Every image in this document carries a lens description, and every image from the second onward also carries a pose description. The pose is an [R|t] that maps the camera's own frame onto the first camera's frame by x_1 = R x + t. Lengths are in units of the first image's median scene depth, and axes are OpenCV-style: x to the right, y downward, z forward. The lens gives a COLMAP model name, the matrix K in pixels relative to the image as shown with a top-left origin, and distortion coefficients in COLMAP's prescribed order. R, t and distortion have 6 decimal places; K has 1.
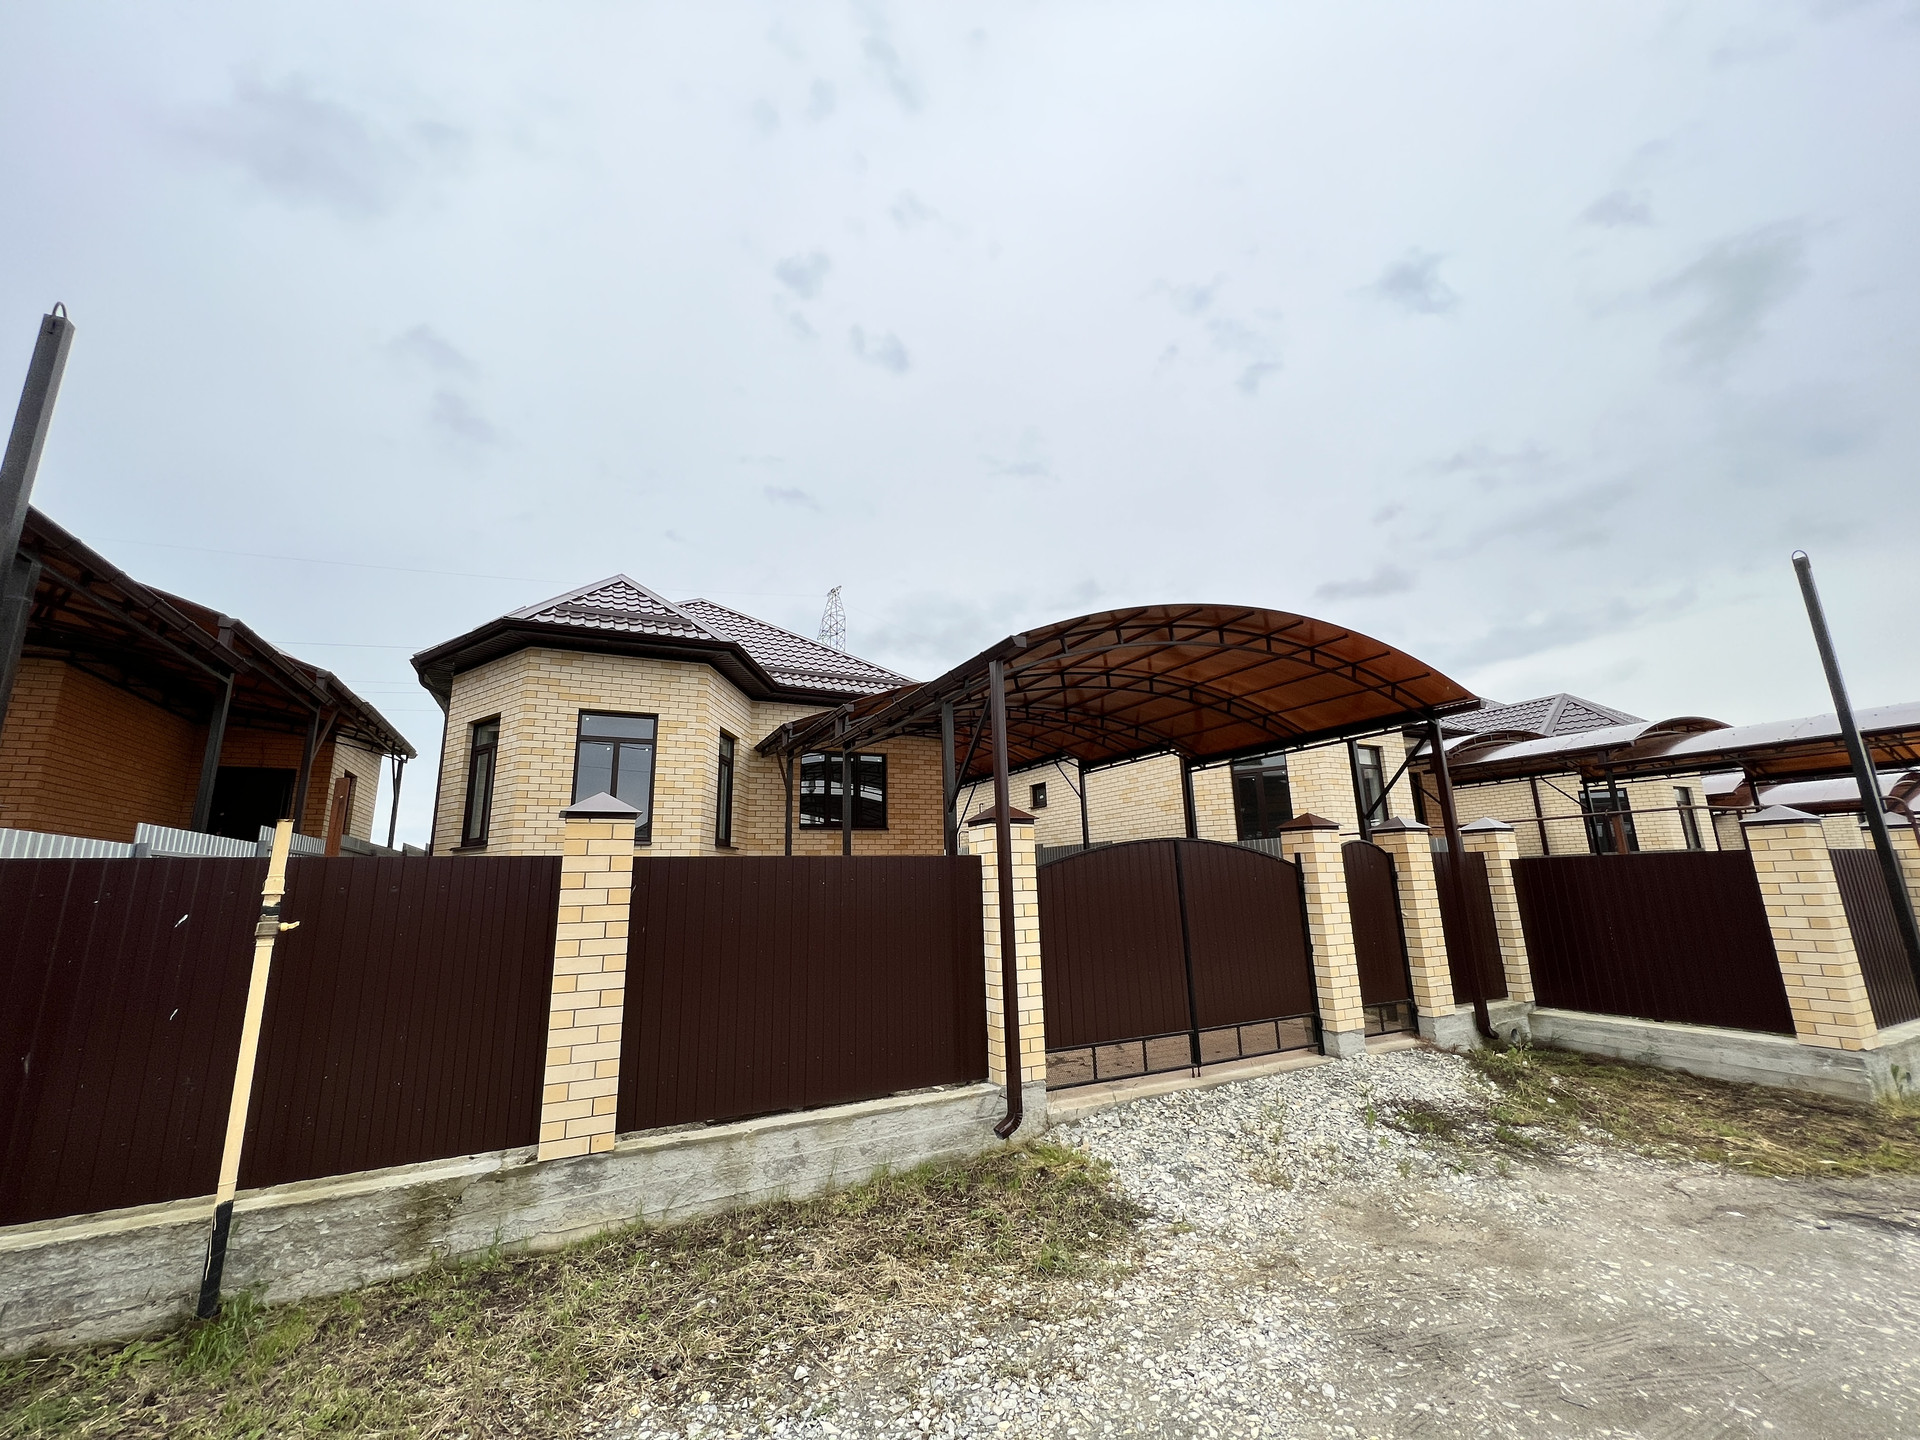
lens RADIAL K [[766.4, 0, 962.5], [0, 766.4, 715.9], [0, 0, 1]] dist [-0.001121, 0.000763]
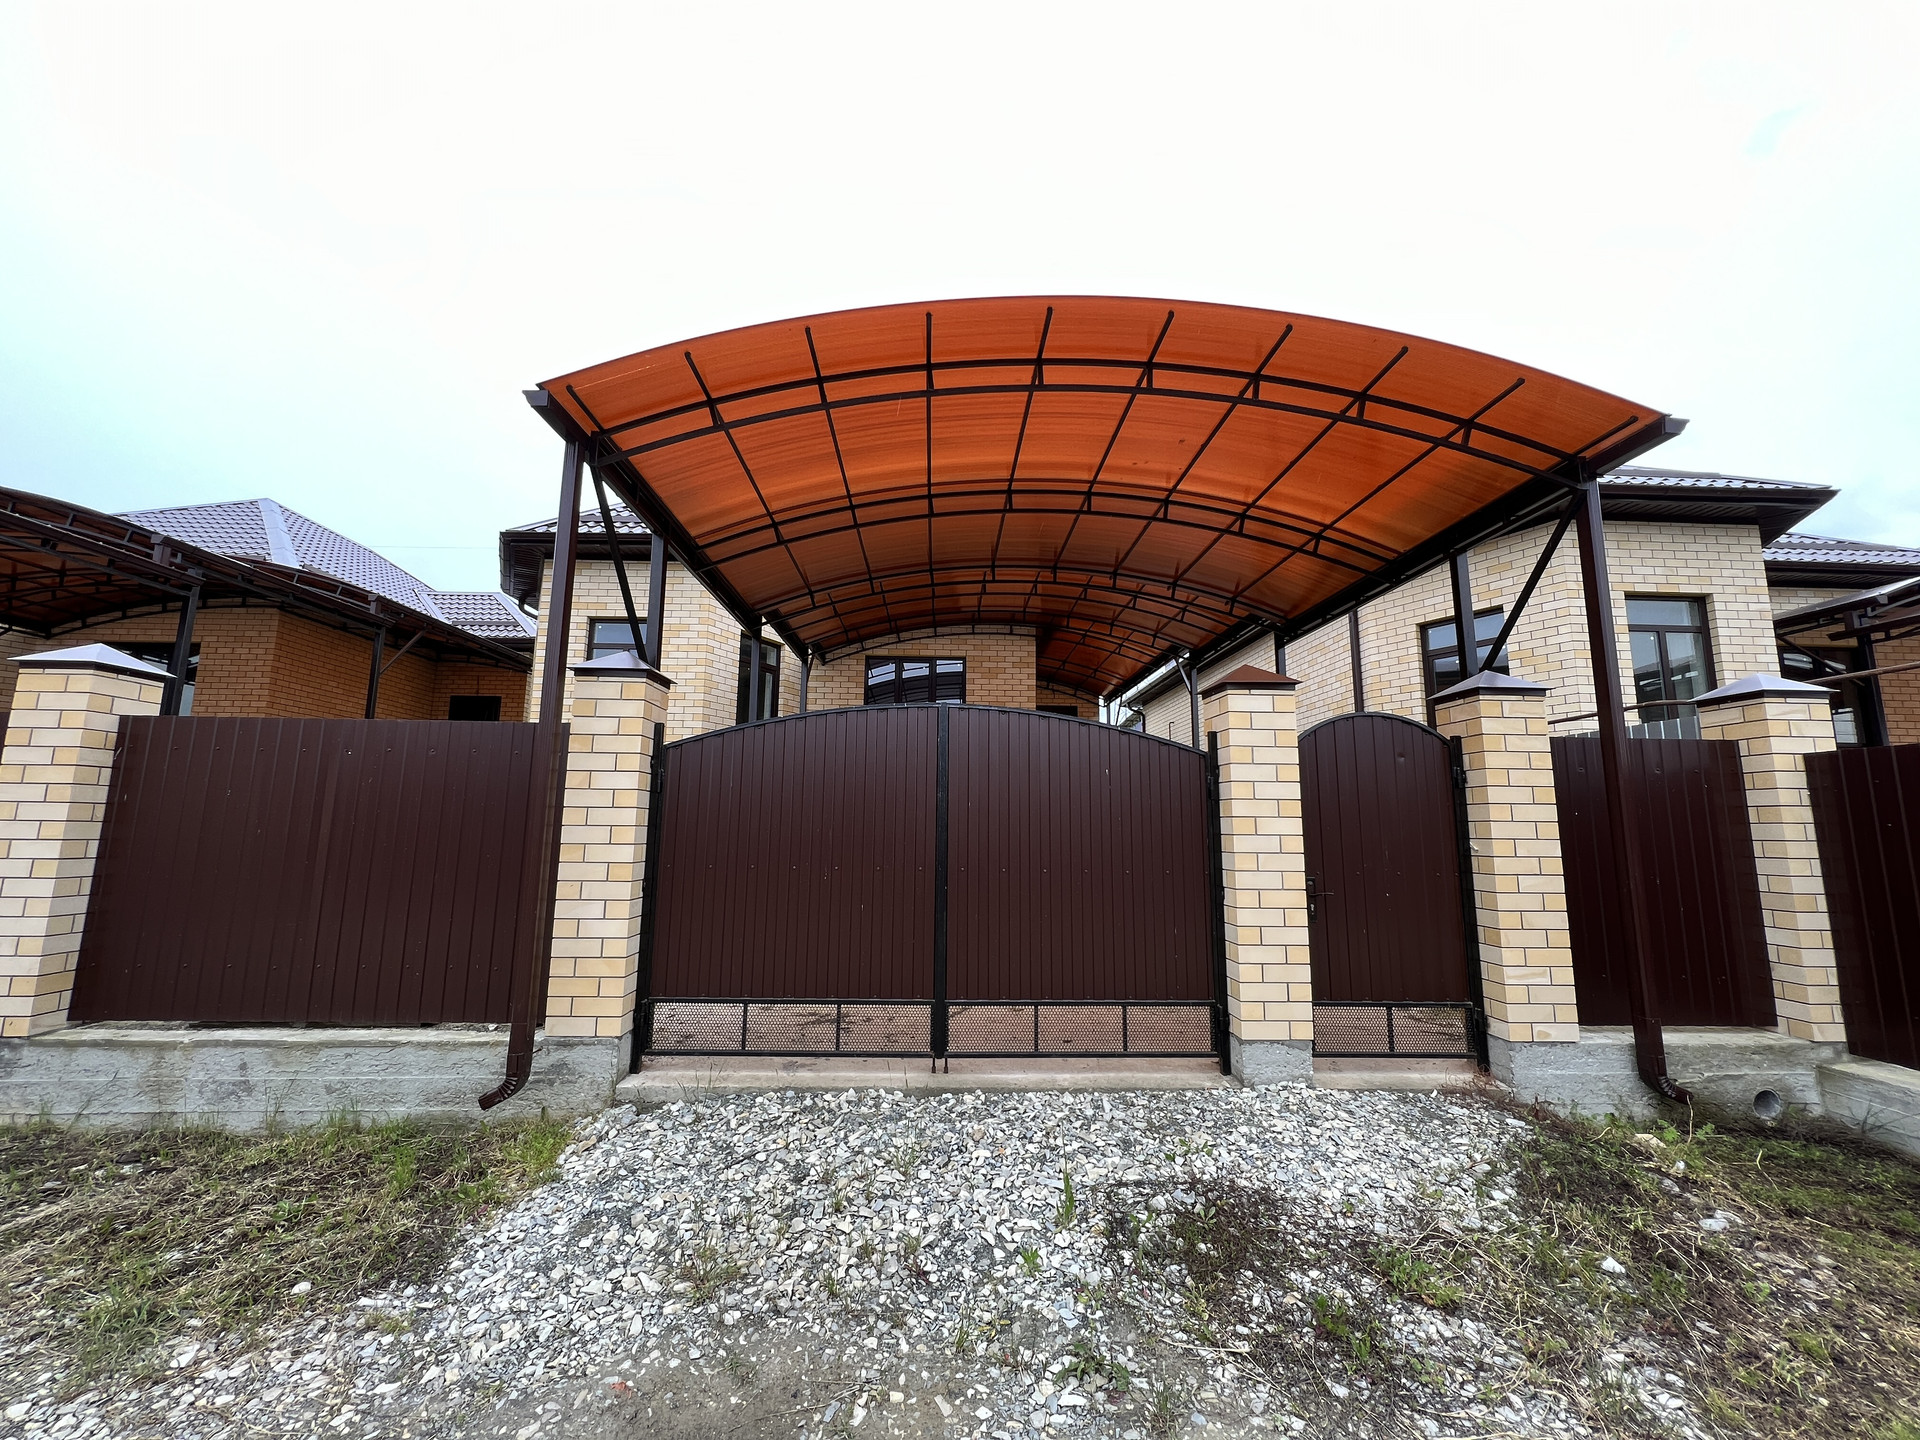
lens RADIAL K [[766.4, 0, 958.1], [0, 766.4, 716.0], [0, 0, 1]] dist [-0.001121, 0.000763]
pose [[0.904134, -0.026271, -0.426440, 0.575822], [0.059616, 0.996101, 0.065032, 0.131234], [0.423068, -0.084221, 0.902175, 0.440455]]
